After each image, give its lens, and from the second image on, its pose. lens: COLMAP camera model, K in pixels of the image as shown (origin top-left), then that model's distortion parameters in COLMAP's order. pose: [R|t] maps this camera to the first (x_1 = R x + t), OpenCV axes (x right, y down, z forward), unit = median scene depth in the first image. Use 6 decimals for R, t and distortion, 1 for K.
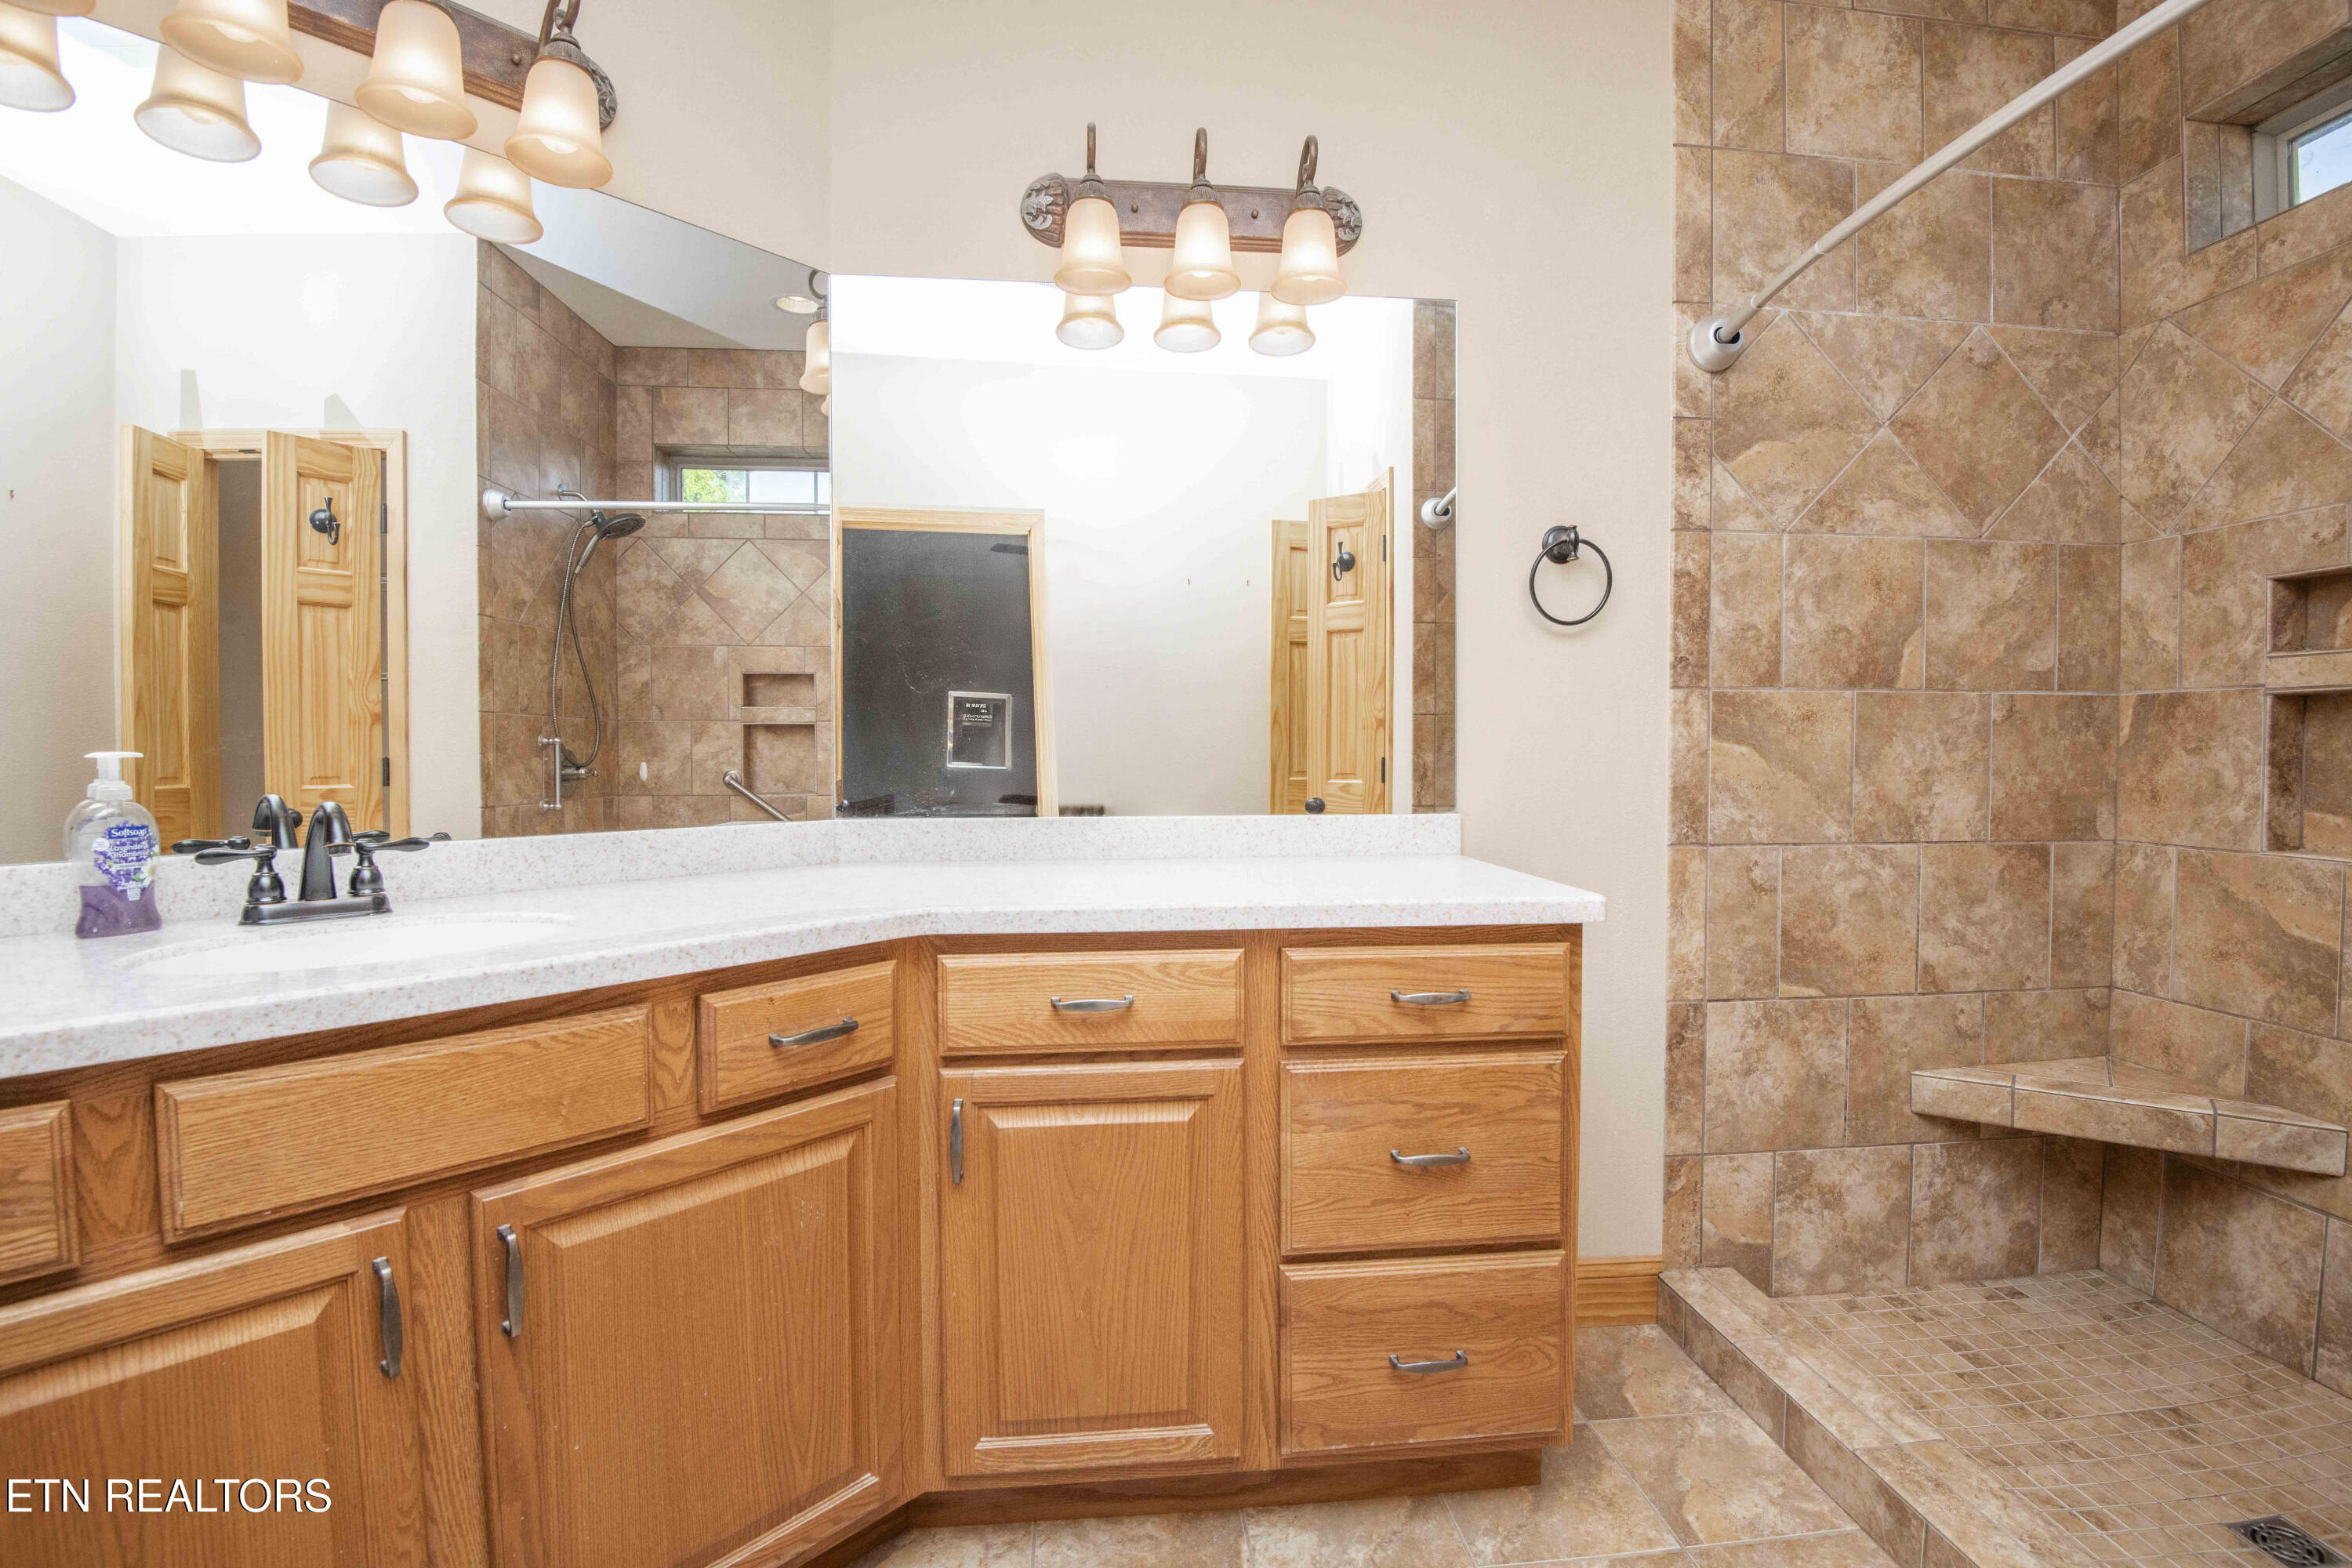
lens RADIAL K [[1086.8, 0, 1163.9], [0, 1086.8, 779.7], [0, 0, 1]] dist [-0.017537, -0.015868]
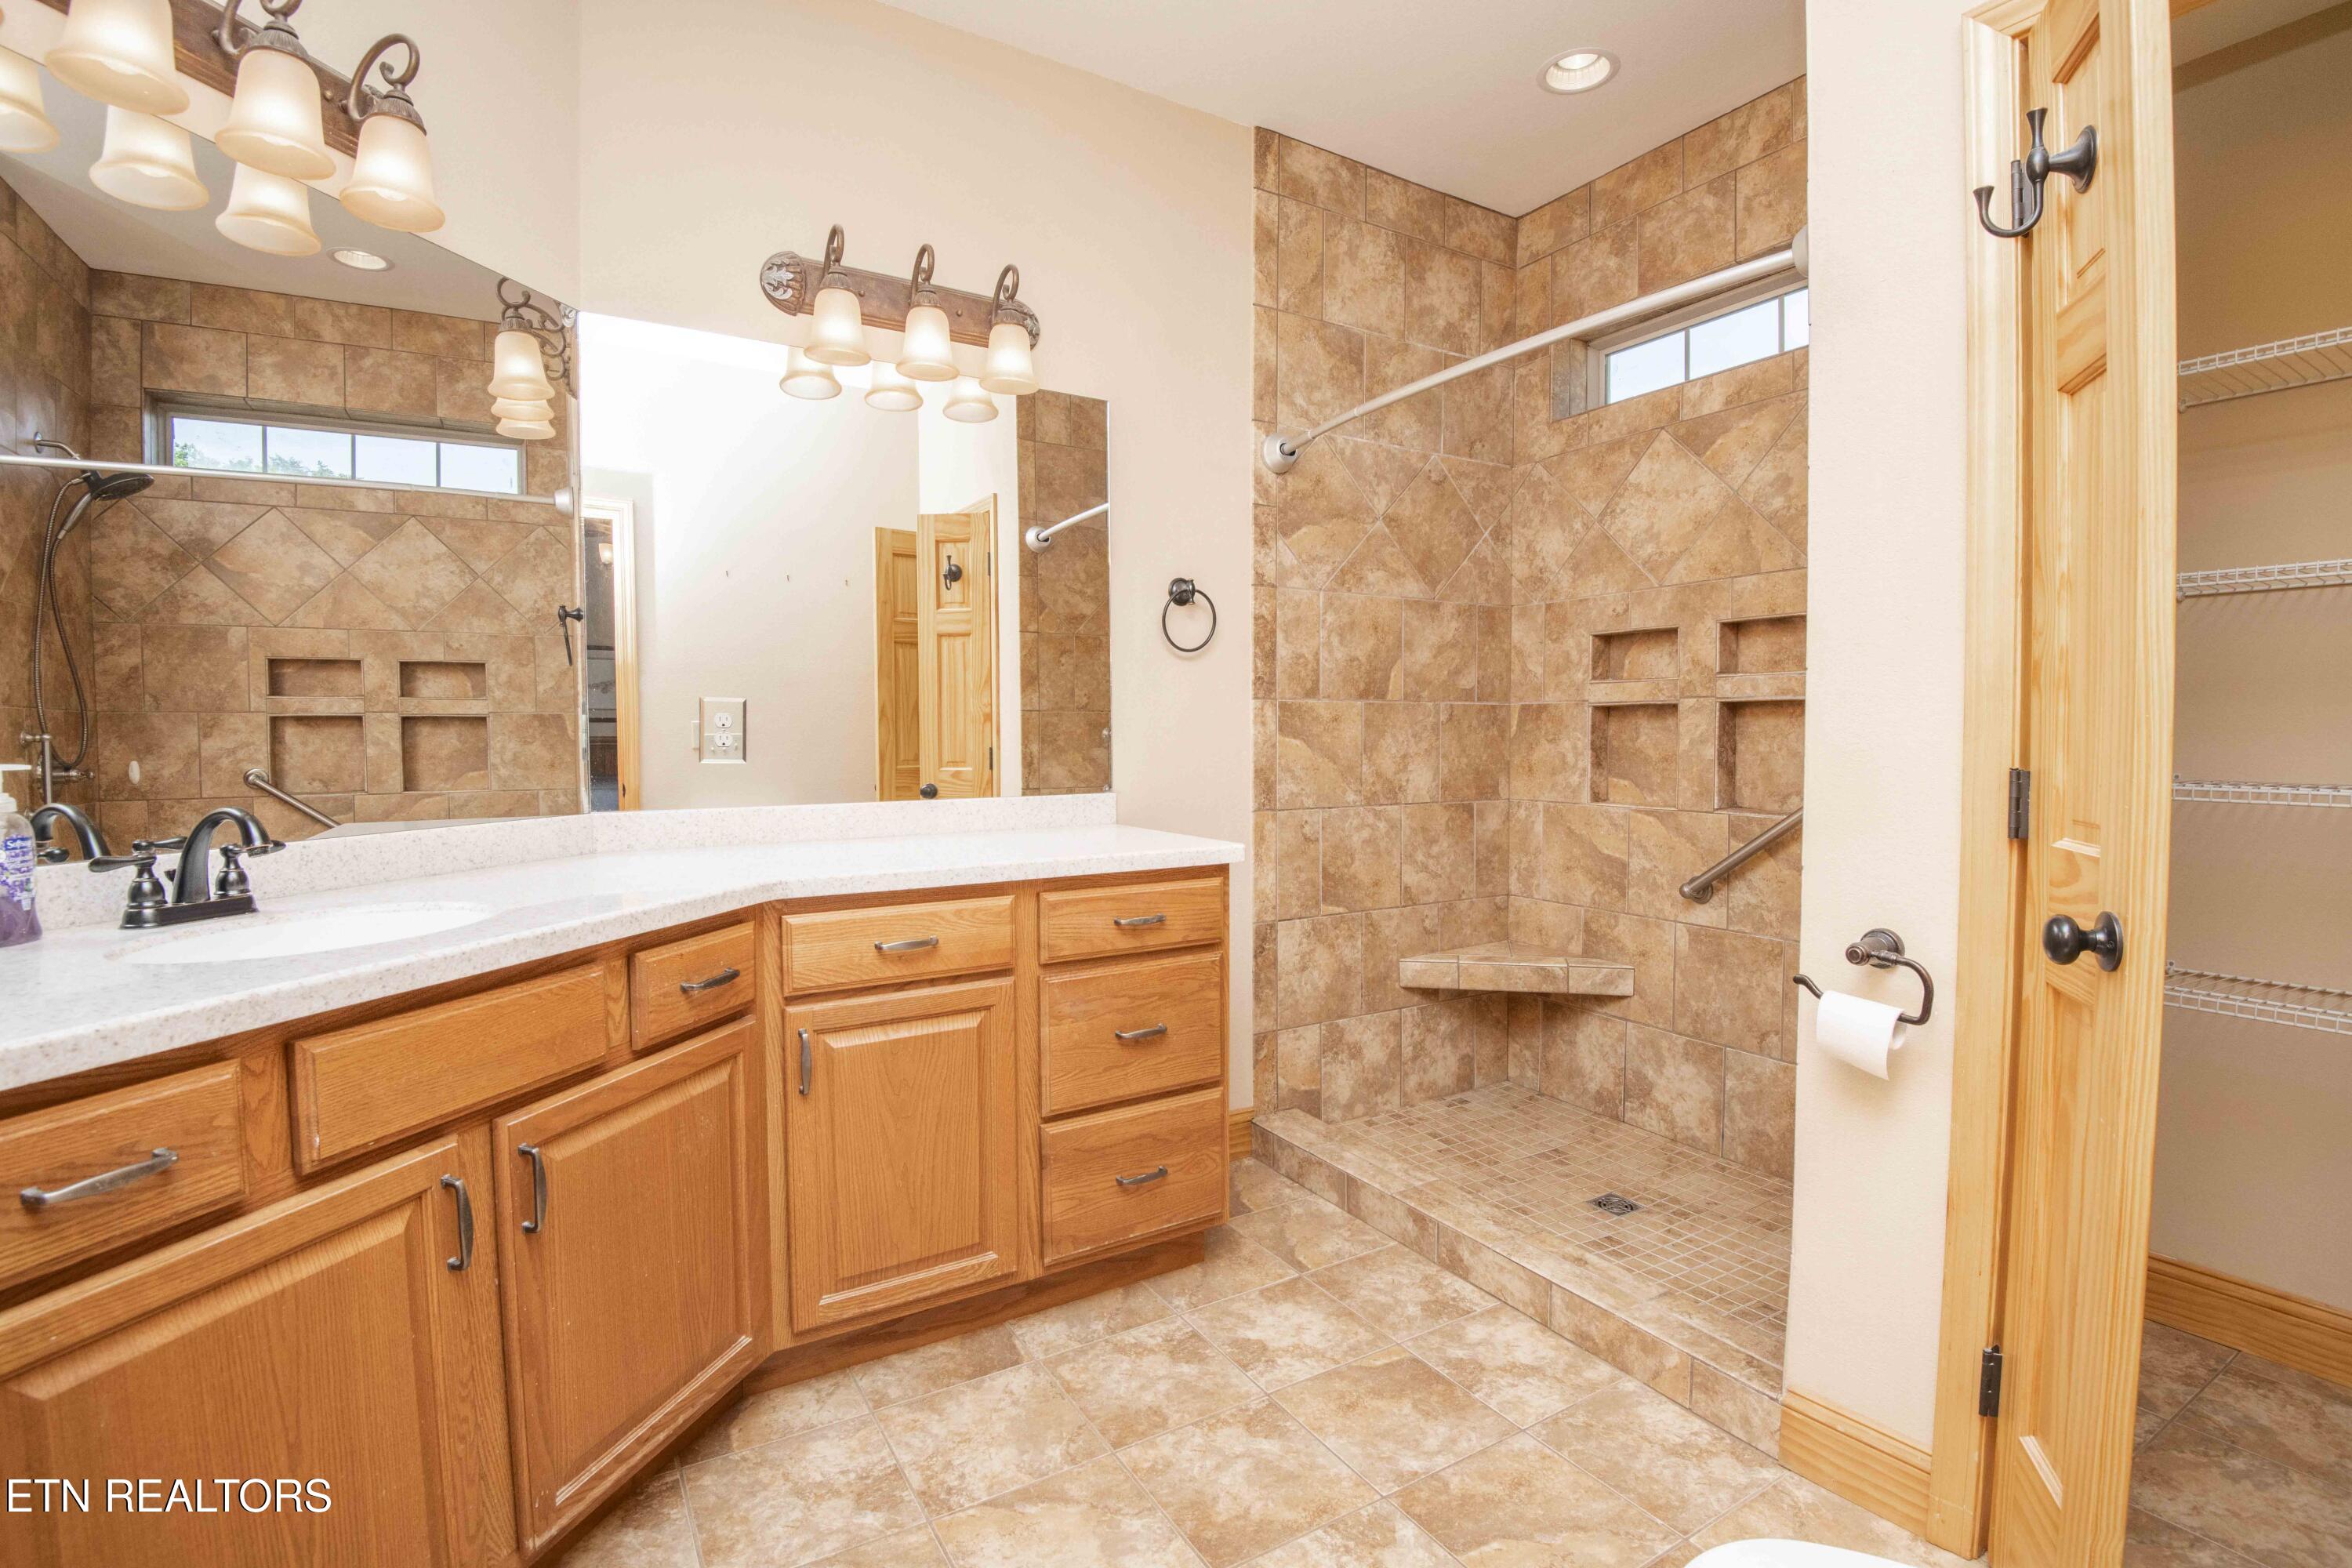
lens RADIAL K [[1086.8, 0, 1162.3], [0, 1086.8, 783.2], [0, 0, 1]] dist [-0.017537, -0.015868]
pose [[0.904376, -0.023166, 0.426108, -0.249655], [0.015856, 0.999660, 0.020697, -0.007196], [-0.426443, -0.011962, 0.904436, -0.229121]]
